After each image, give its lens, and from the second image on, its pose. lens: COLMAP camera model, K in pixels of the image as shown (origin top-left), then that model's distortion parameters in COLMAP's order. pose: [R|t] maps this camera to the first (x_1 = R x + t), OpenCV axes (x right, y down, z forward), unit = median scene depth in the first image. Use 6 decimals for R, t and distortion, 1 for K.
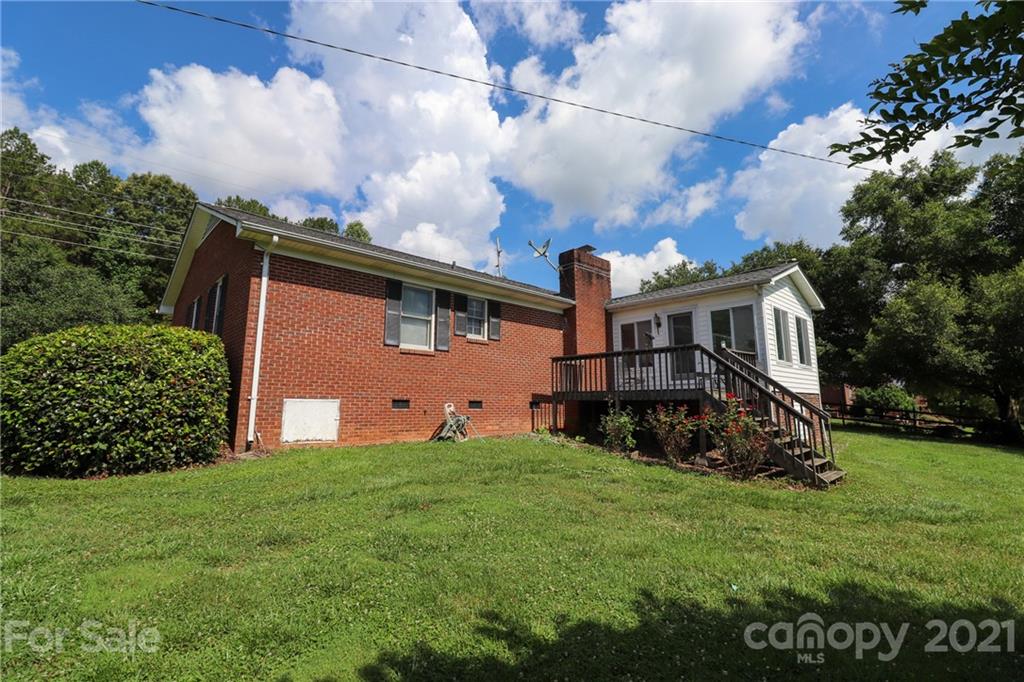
lens RADIAL K [[474.1, 0, 516.1], [0, 474.1, 327.8], [0, 0, 1]] dist [0.002283, -0.014646]
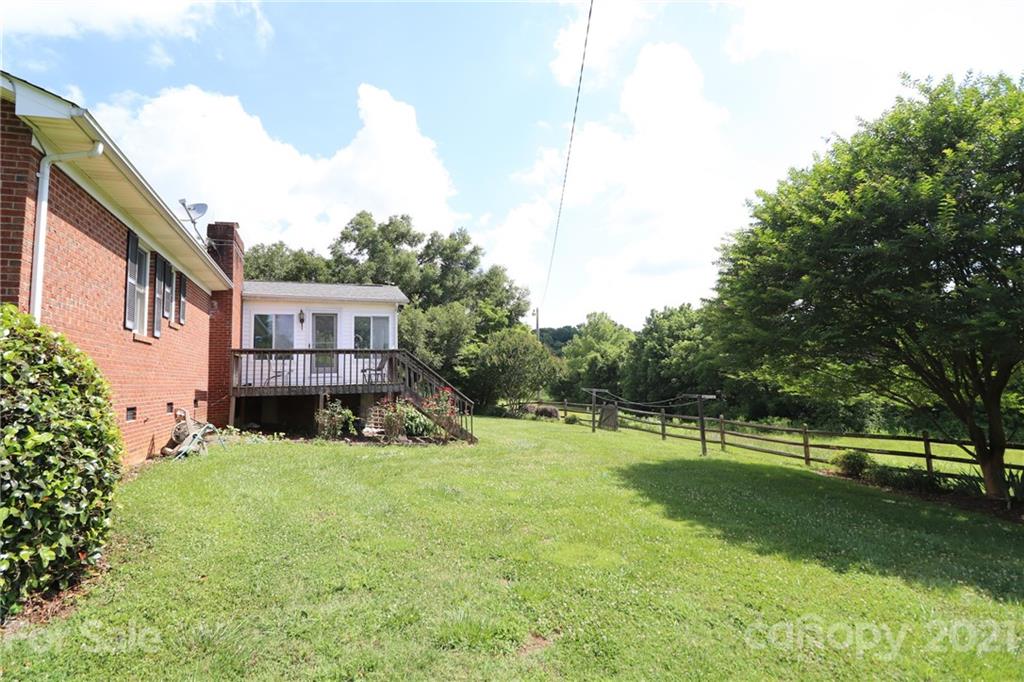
lens RADIAL K [[474.1, 0, 516.1], [0, 474.1, 327.8], [0, 0, 1]] dist [0.002283, -0.014646]
pose [[0.348550, 0.087749, 0.933174, -0.561317], [-0.129783, 0.990536, -0.044667, -0.005812], [-0.928261, -0.105541, 0.356639, 0.190333]]
